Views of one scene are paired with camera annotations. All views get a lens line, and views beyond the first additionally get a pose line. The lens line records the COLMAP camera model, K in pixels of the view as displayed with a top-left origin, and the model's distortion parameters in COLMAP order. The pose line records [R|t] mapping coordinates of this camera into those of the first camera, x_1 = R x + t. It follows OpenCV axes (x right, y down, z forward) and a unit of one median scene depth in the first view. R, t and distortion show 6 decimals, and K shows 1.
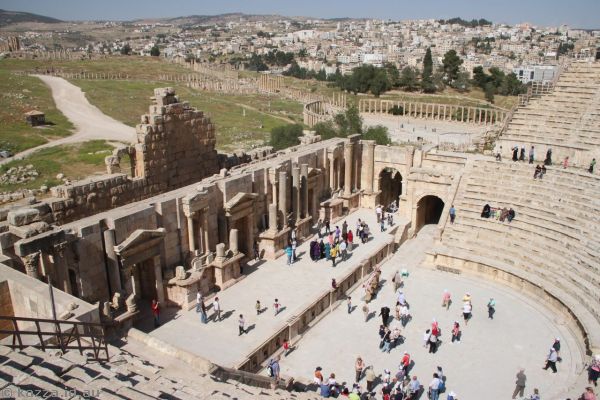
lens RADIAL K [[506.0, 0, 295.9], [0, 506.0, 200.2], [0, 0, 1]] dist [-0.151936, 0.117847]
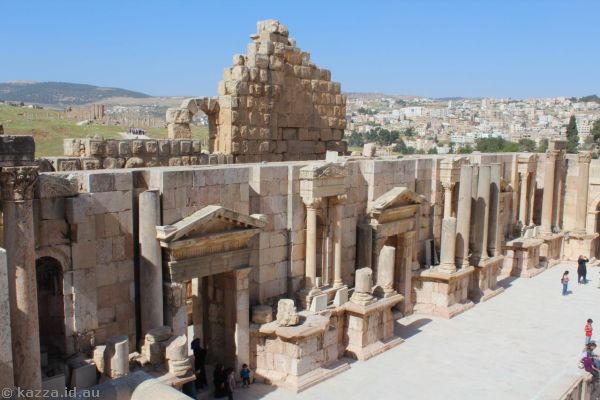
lens RADIAL K [[565.8, 0, 297.8], [0, 565.8, 202.9], [0, 0, 1]] dist [-0.095111, 0.000000]
pose [[0.985029, 0.039117, -0.167891, -0.113319], [-0.067798, 0.983339, -0.168668, 0.114304], [0.158496, 0.177525, 0.971269, 0.384703]]
